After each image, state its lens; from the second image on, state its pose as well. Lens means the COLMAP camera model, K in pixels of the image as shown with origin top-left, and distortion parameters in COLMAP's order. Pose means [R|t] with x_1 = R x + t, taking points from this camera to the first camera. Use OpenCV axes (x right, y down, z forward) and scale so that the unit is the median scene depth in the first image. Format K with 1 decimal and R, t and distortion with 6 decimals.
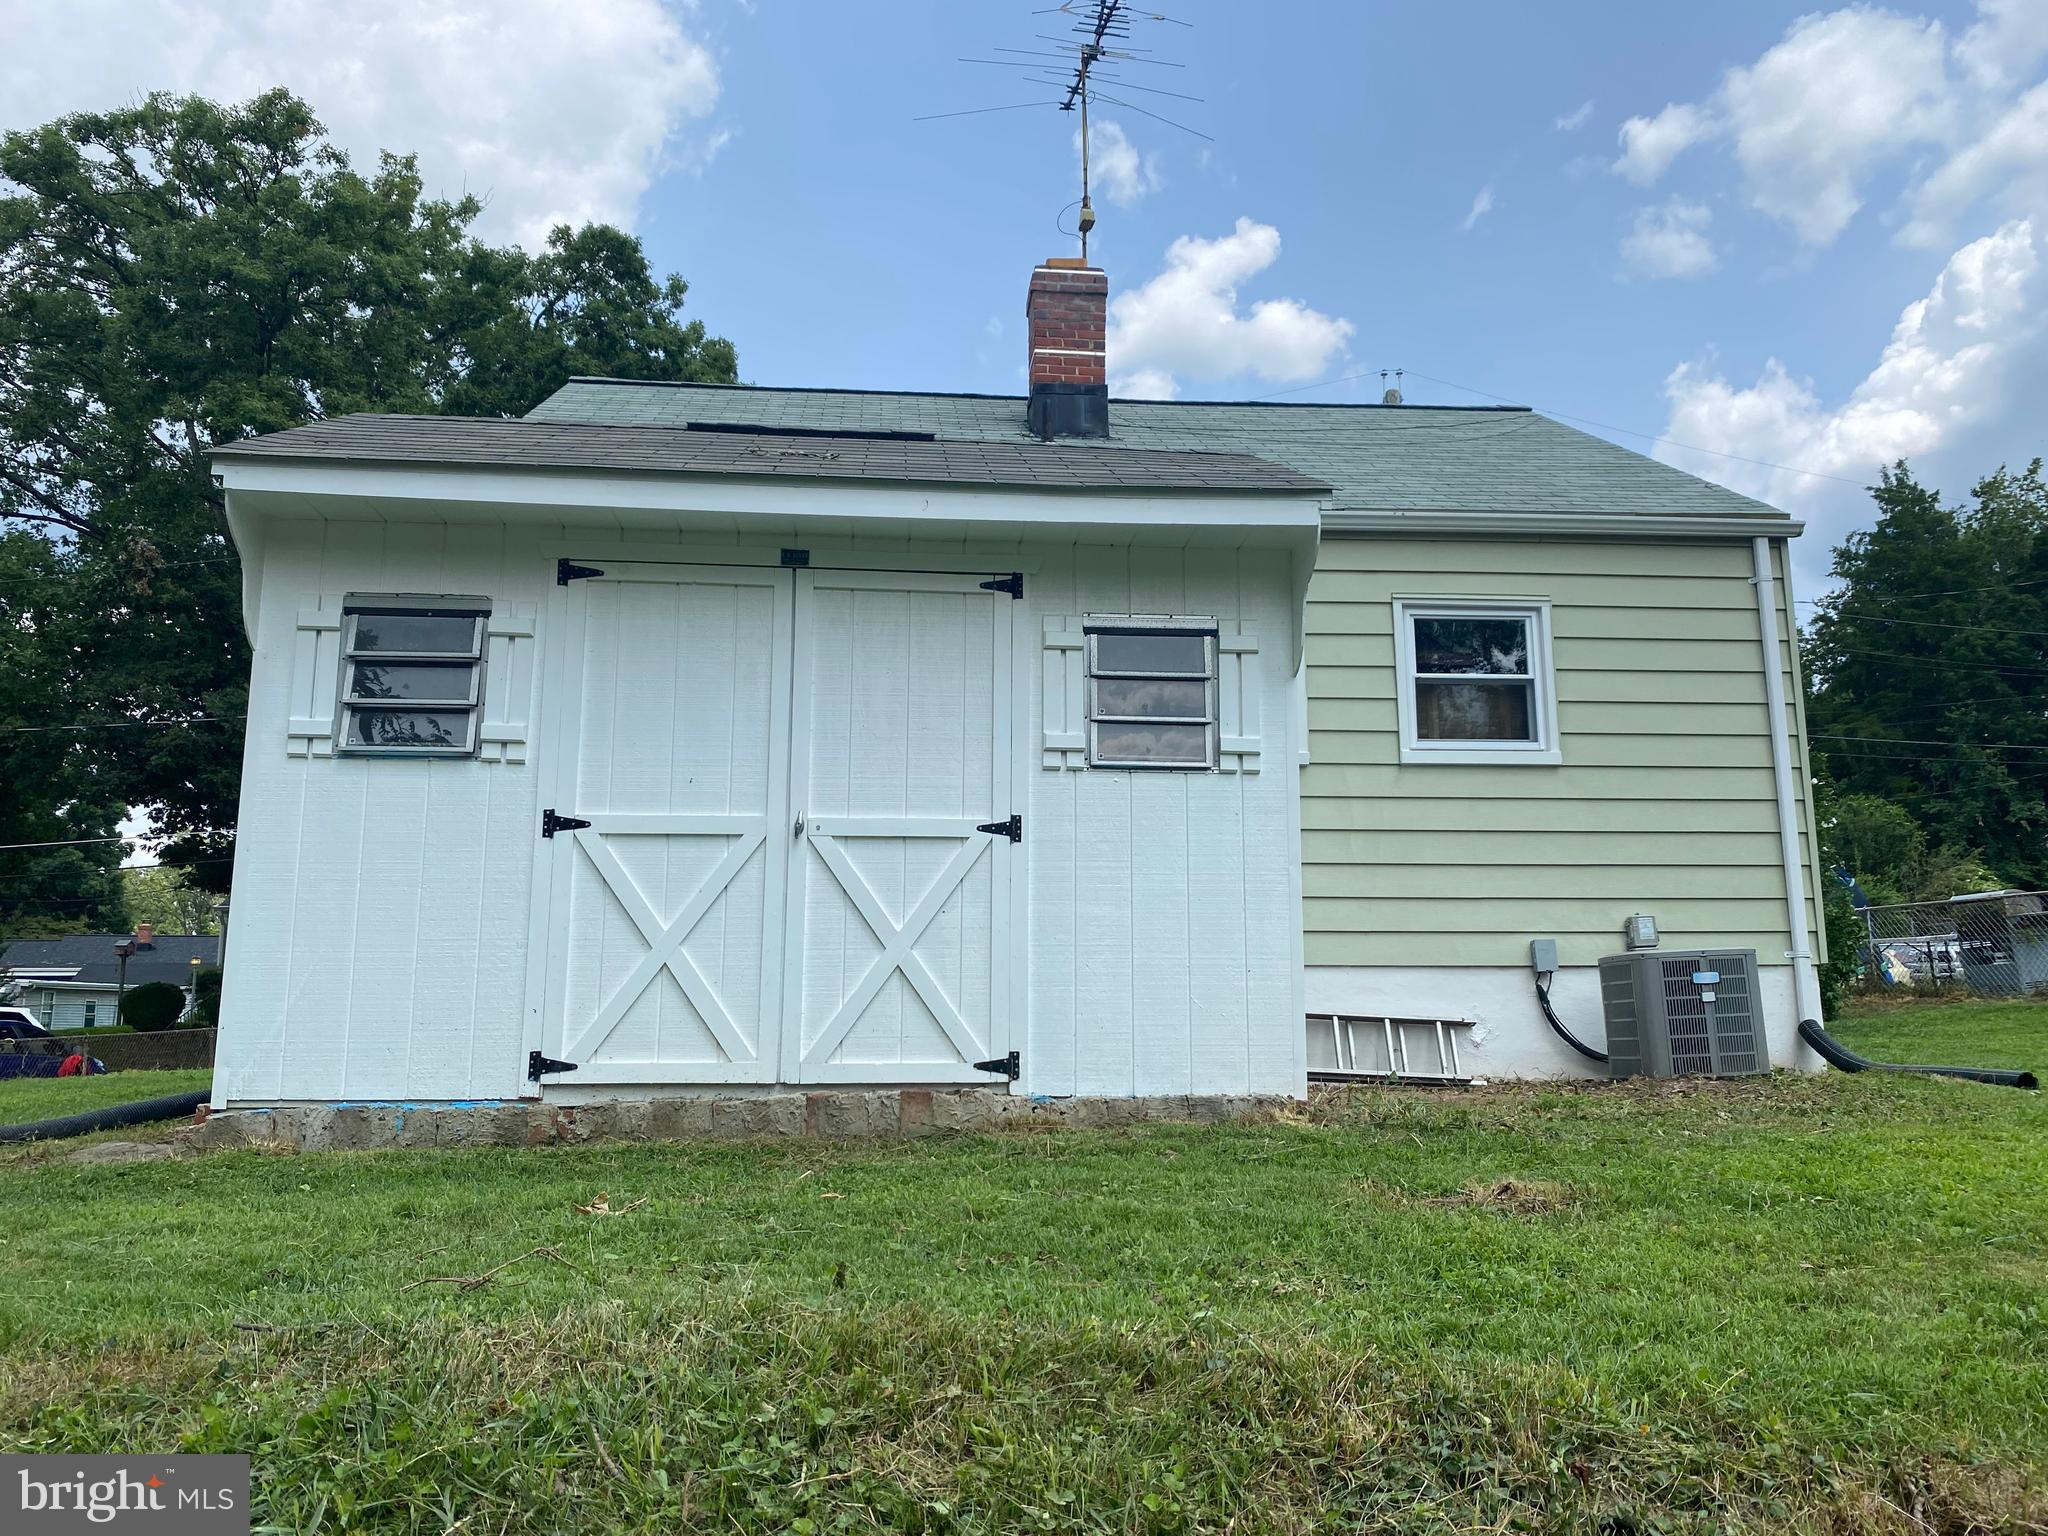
lens RADIAL K [[1658.9, 0, 1086.5], [0, 1658.9, 763.5], [0, 0, 1]] dist [-0.009499, -0.009082]
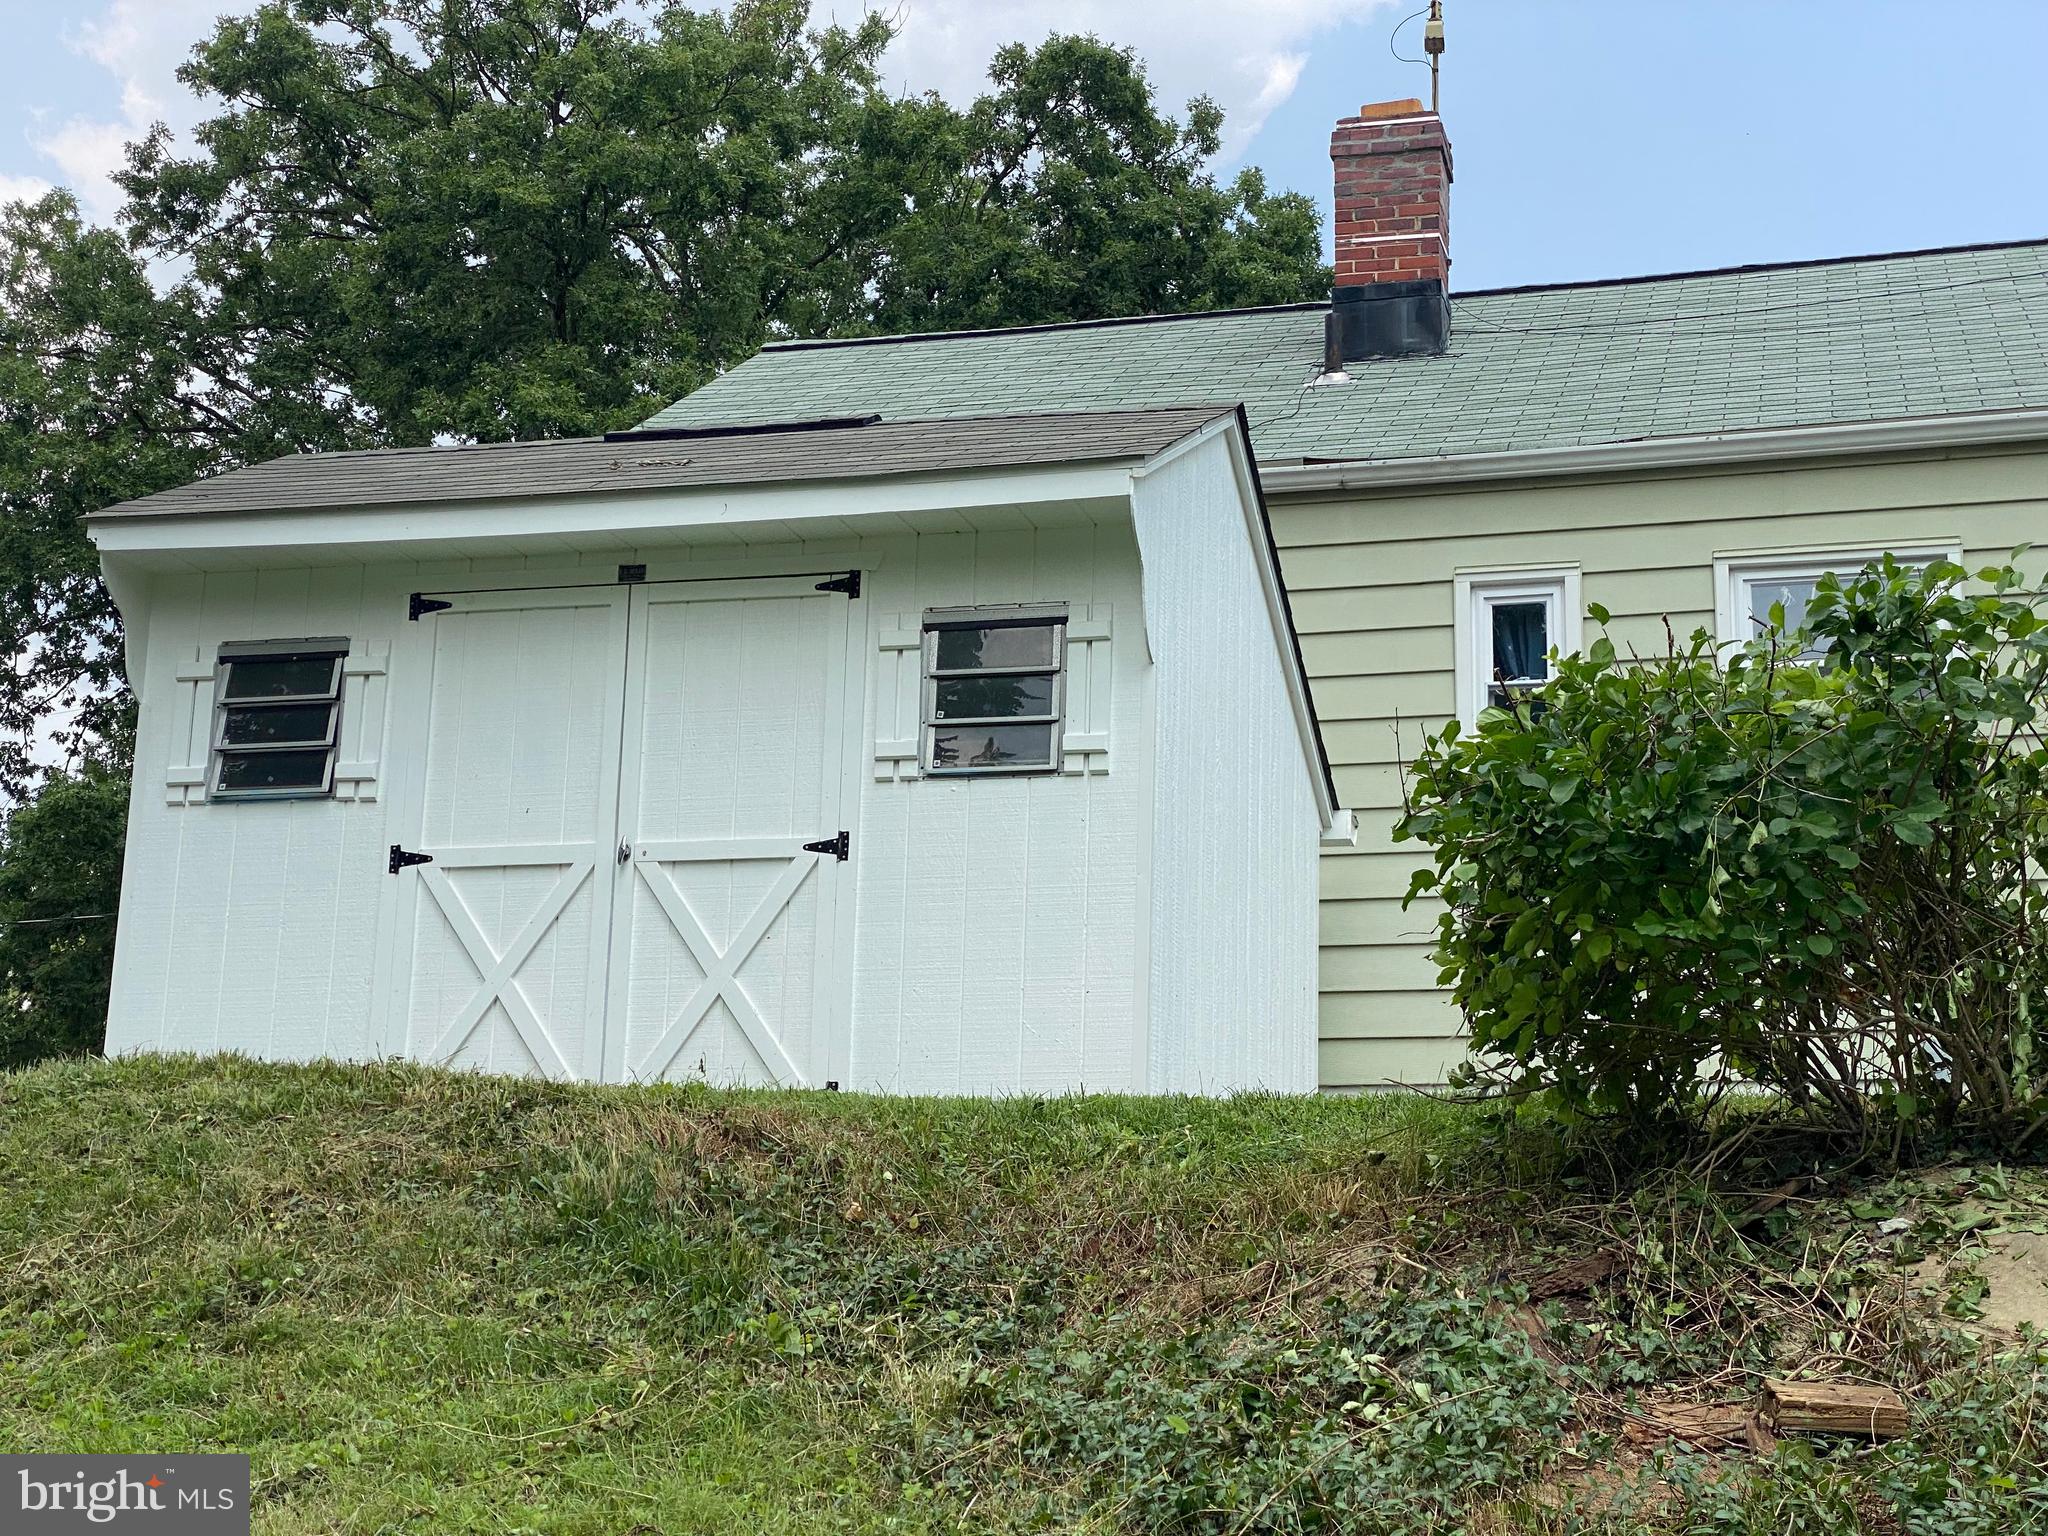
lens RADIAL K [[3283.6, 0, 1024.0], [0, 3283.6, 768.0], [0, 0, 1]] dist [-0.142740, 1.391812]
pose [[0.930350, -0.056600, -0.362279, 0.707078], [0.034990, 0.997210, -0.065939, 0.118679], [0.365000, 0.048670, 0.929734, -0.657535]]
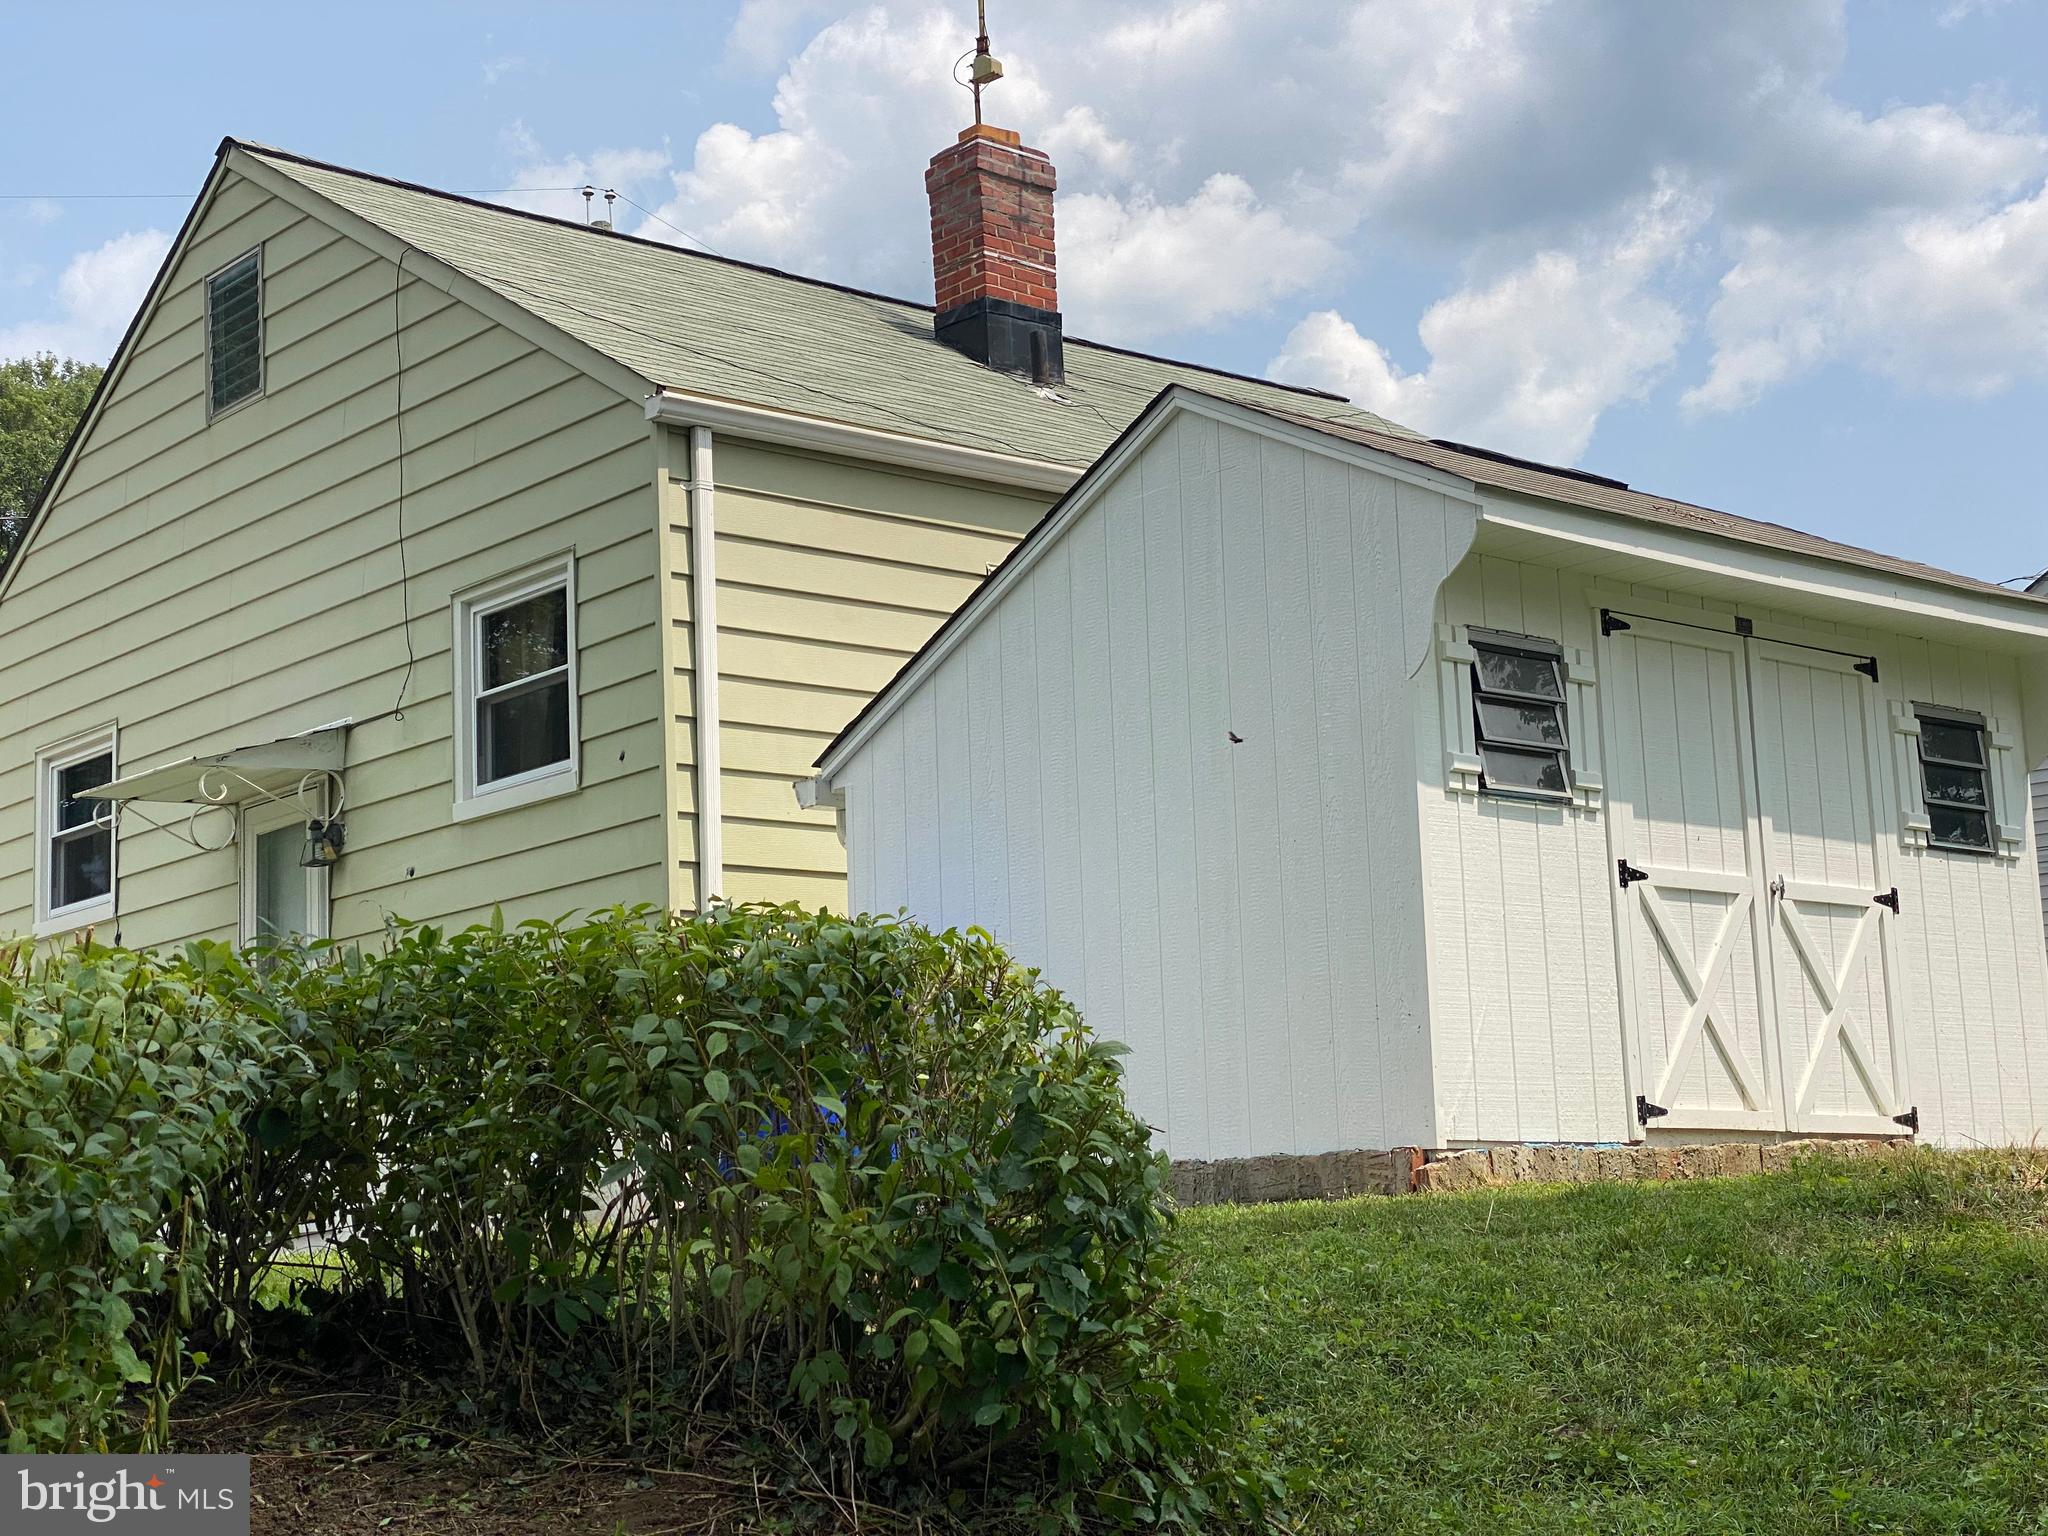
lens RADIAL K [[3283.6, 0, 1024.0], [0, 3283.6, 768.0], [0, 0, 1]] dist [-0.142740, 1.391812]
pose [[0.827622, 0.068977, 0.557031, -1.664713], [-0.056952, 0.997618, -0.038918, 0.067377], [-0.558389, 0.000485, 0.829579, -0.429290]]
